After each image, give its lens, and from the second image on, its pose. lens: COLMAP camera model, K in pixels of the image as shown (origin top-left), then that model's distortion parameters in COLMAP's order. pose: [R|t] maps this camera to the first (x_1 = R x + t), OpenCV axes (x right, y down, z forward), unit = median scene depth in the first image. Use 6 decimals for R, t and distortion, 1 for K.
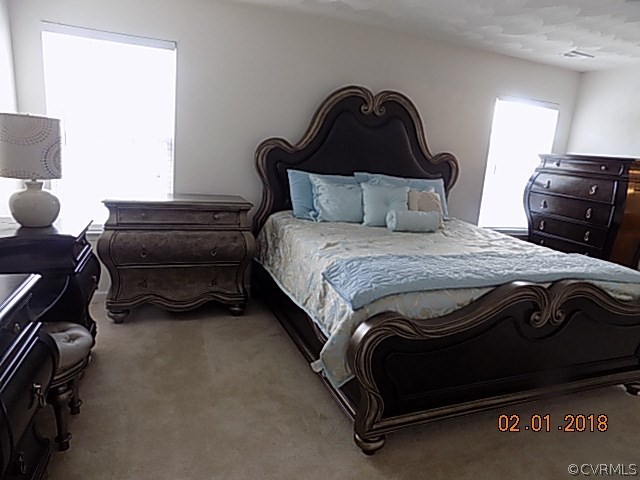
lens RADIAL K [[430.5, 0, 321.5], [0, 430.5, 244.4], [0, 0, 1]] dist [-0.051807, 0.032370]
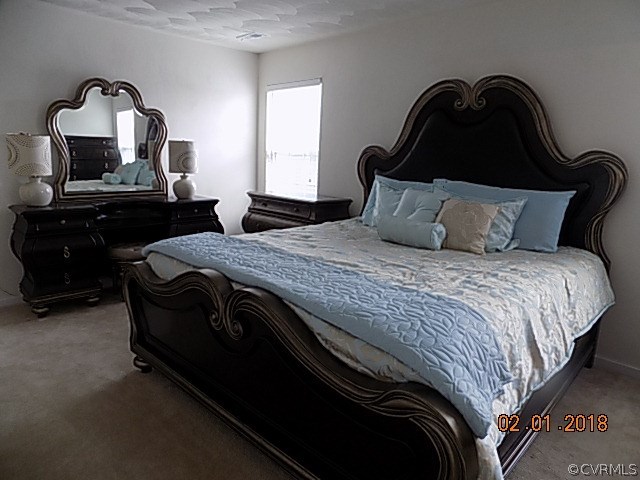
lens RADIAL K [[430.5, 0, 321.4], [0, 430.5, 237.7], [0, 0, 1]] dist [-0.051807, 0.032370]
pose [[0.422089, 0.112438, -0.899555, 0.817770], [-0.200972, 0.979194, 0.028093, -0.031848], [0.883997, 0.168927, 0.435904, 0.470330]]
